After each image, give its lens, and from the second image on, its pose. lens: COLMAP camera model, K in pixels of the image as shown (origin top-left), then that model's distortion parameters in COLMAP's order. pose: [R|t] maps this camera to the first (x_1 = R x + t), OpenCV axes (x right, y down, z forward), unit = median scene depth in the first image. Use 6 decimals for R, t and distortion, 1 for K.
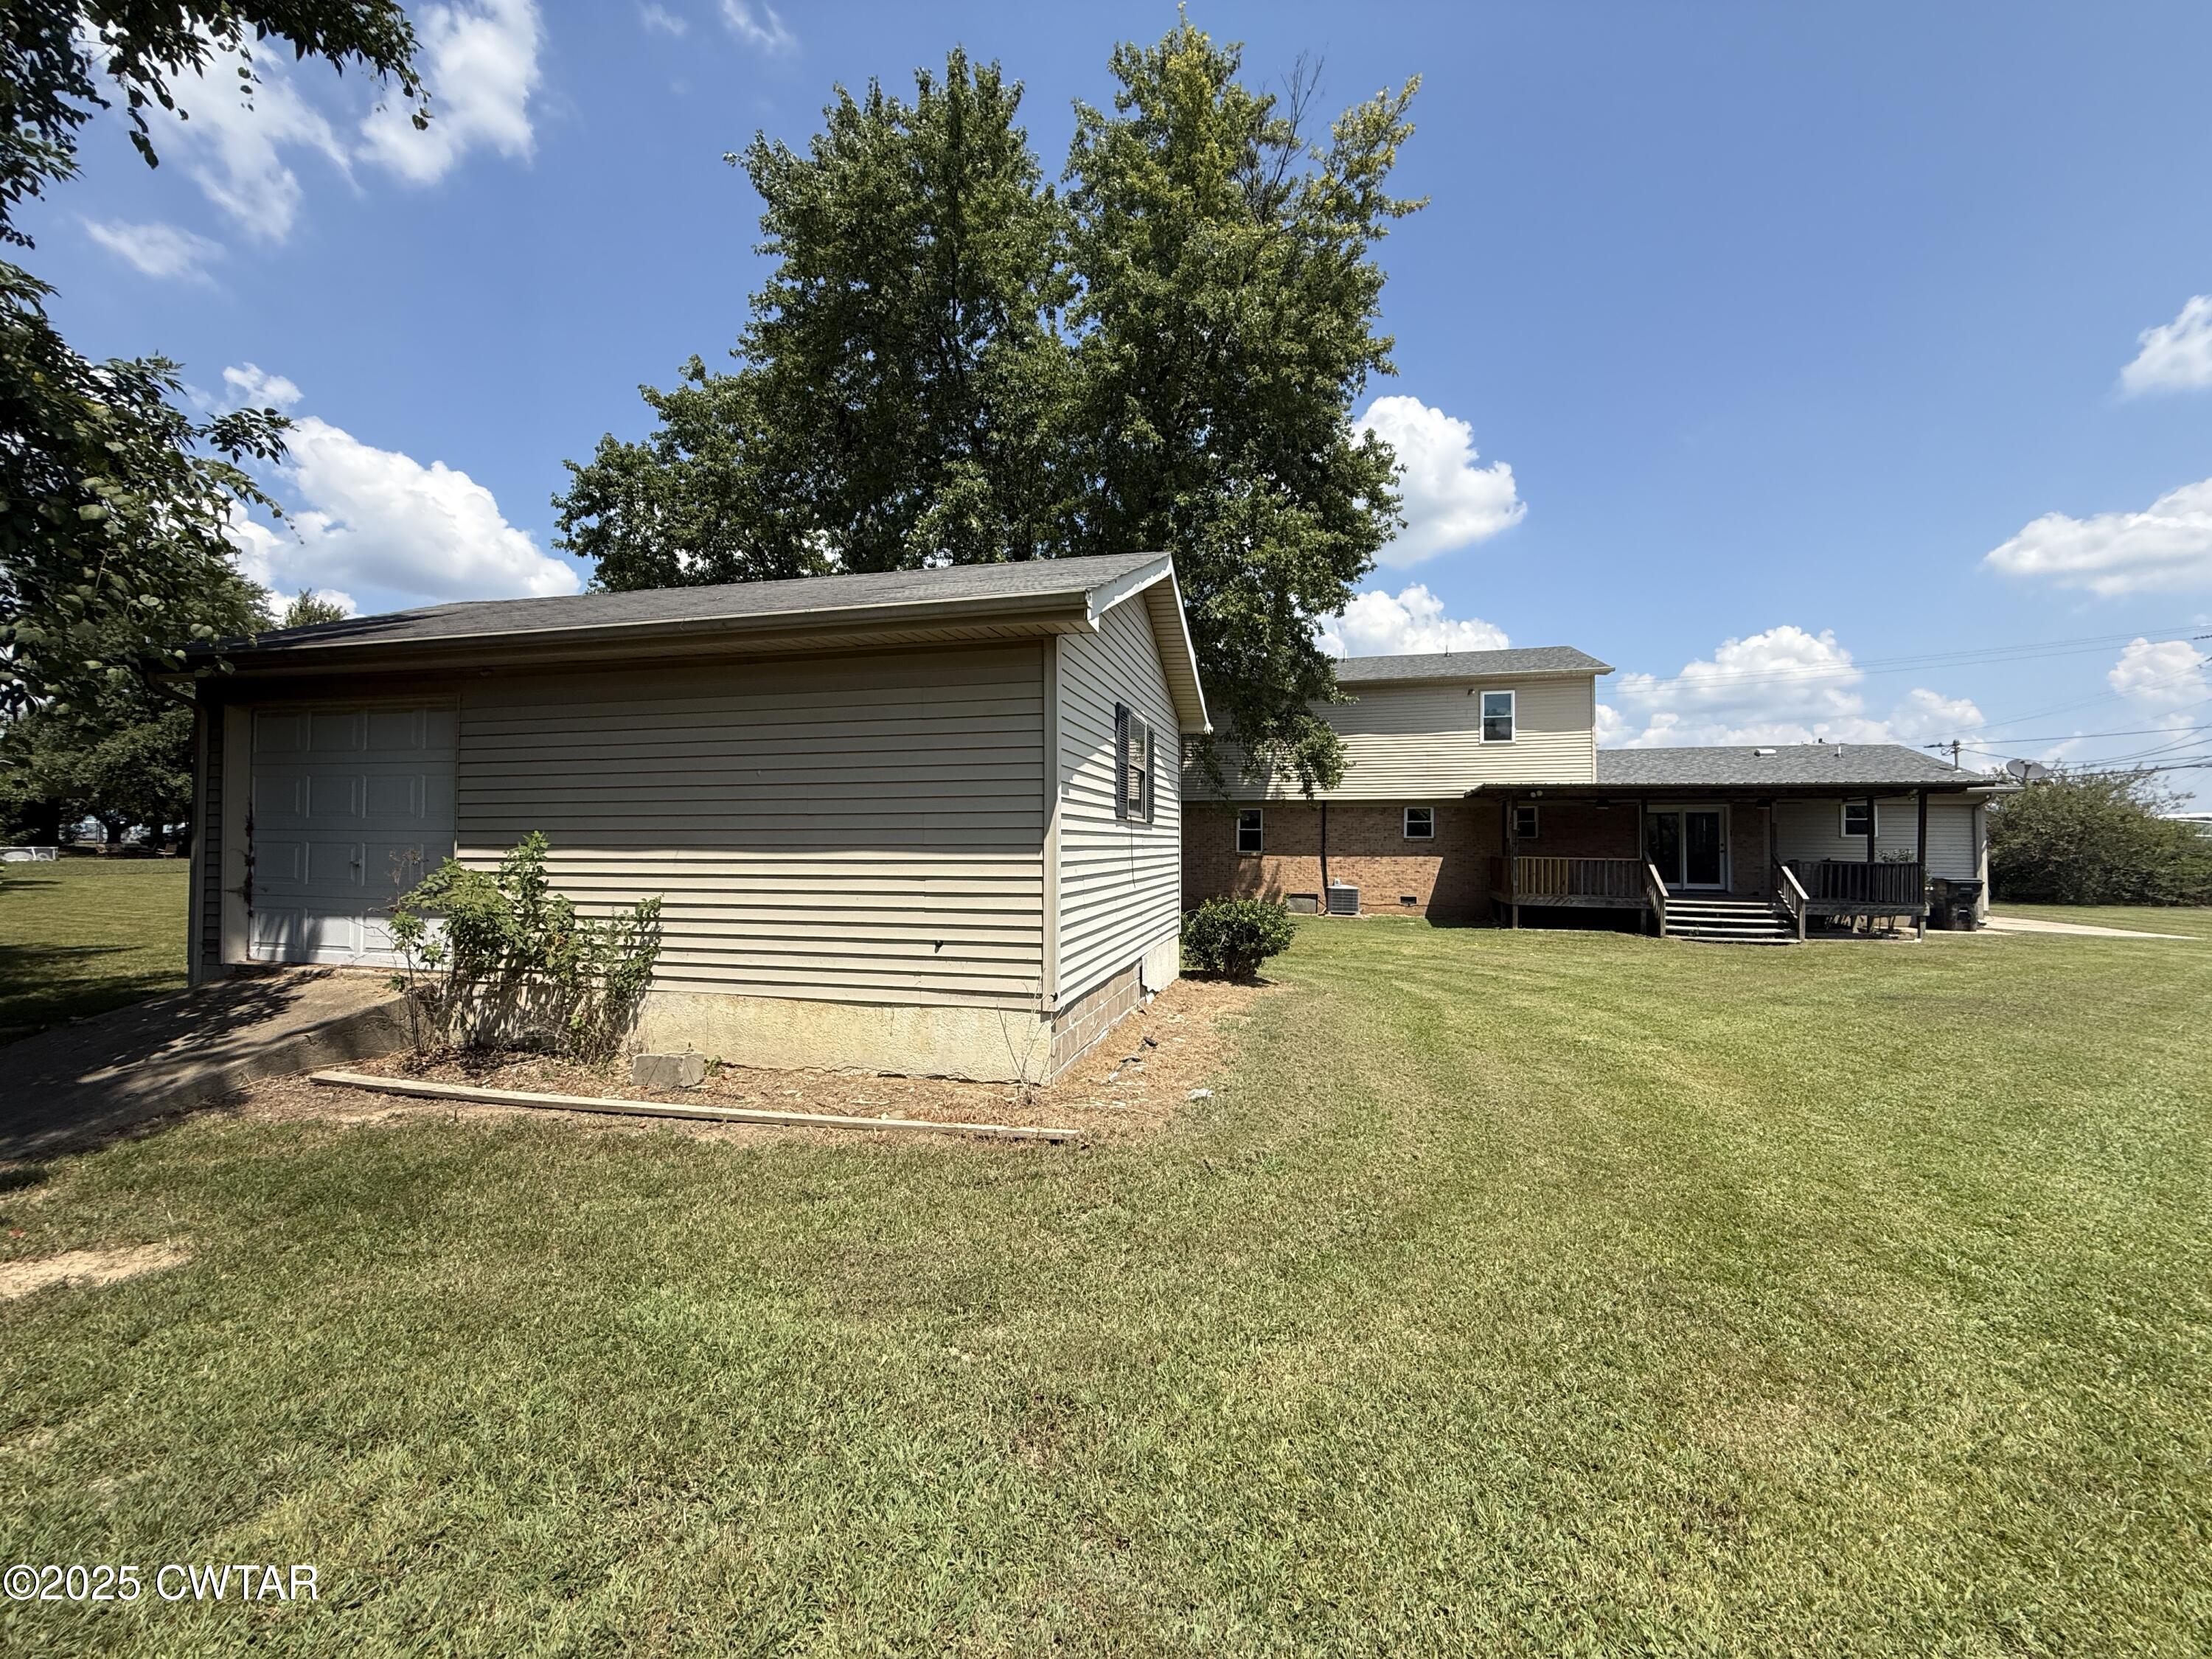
lens RADIAL K [[880.5, 0, 1109.7], [0, 880.5, 834.6], [0, 0, 1]] dist [0.000232, -0.000294]
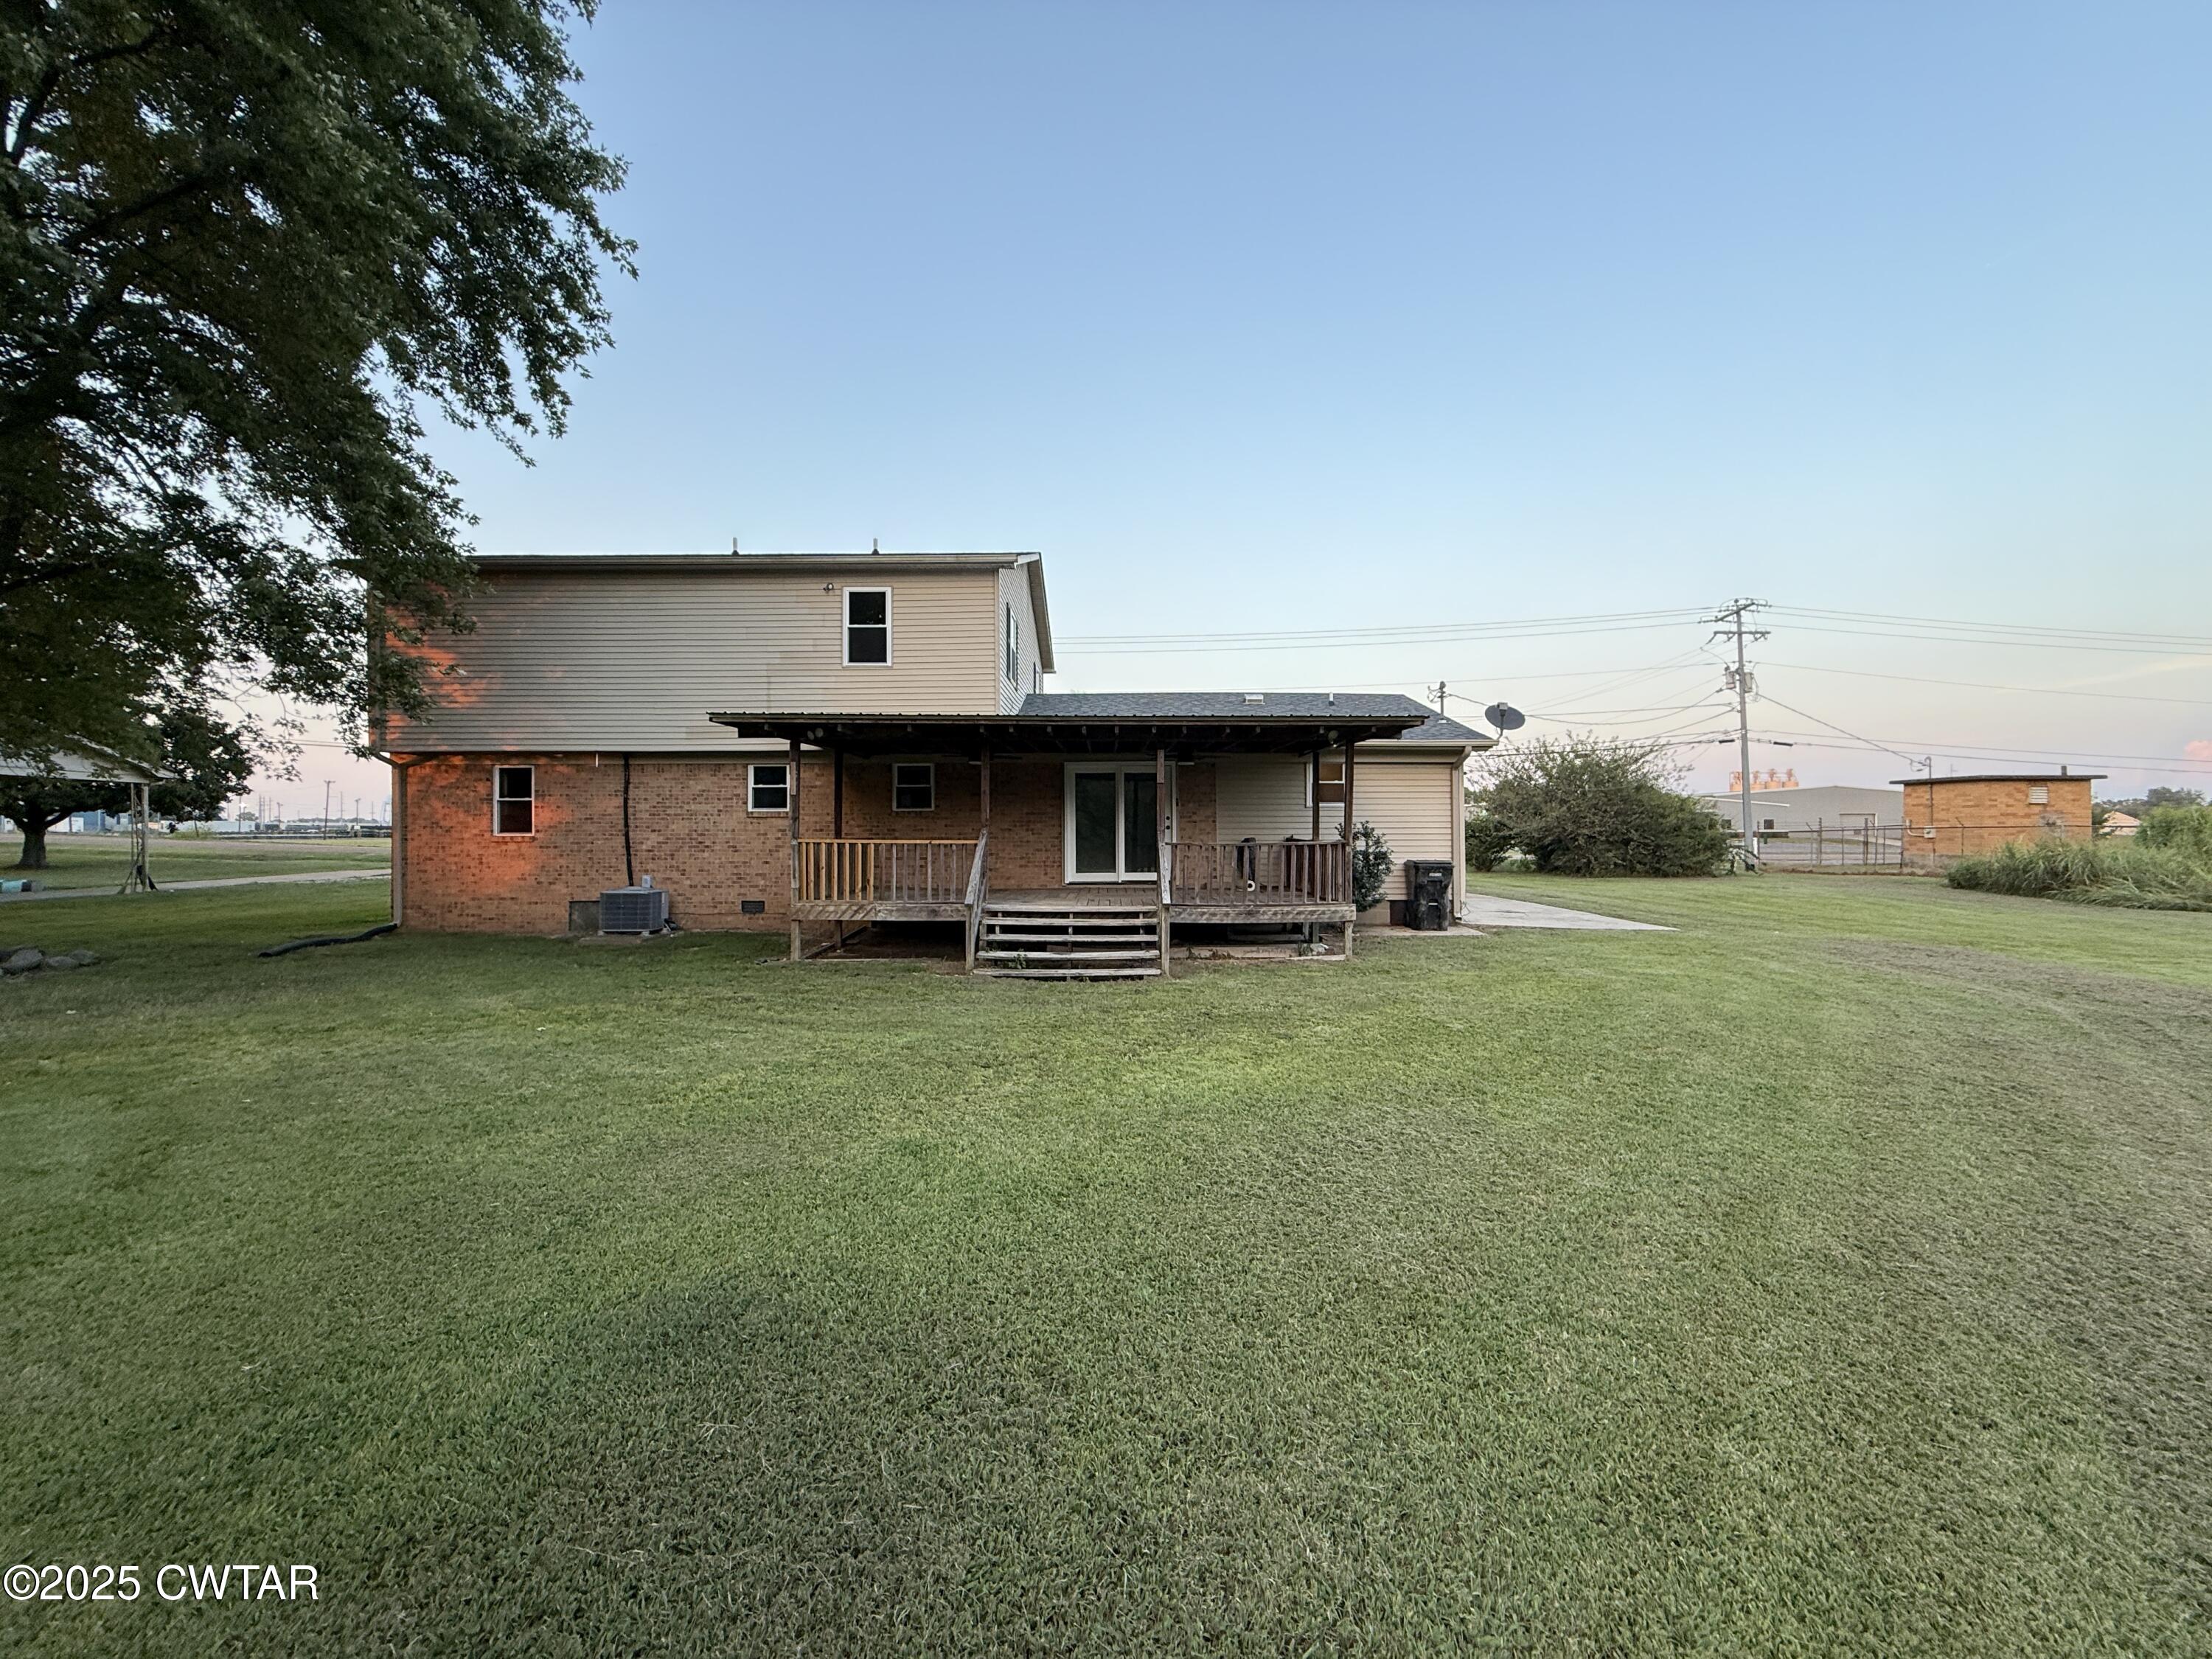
lens RADIAL K [[880.5, 0, 1109.7], [0, 880.5, 834.6], [0, 0, 1]] dist [0.000232, -0.000294]
pose [[0.957818, -0.012116, 0.287119, 0.403776], [0.005883, 0.999728, 0.022560, 0.008035], [-0.287314, -0.019919, 0.957629, 0.299171]]
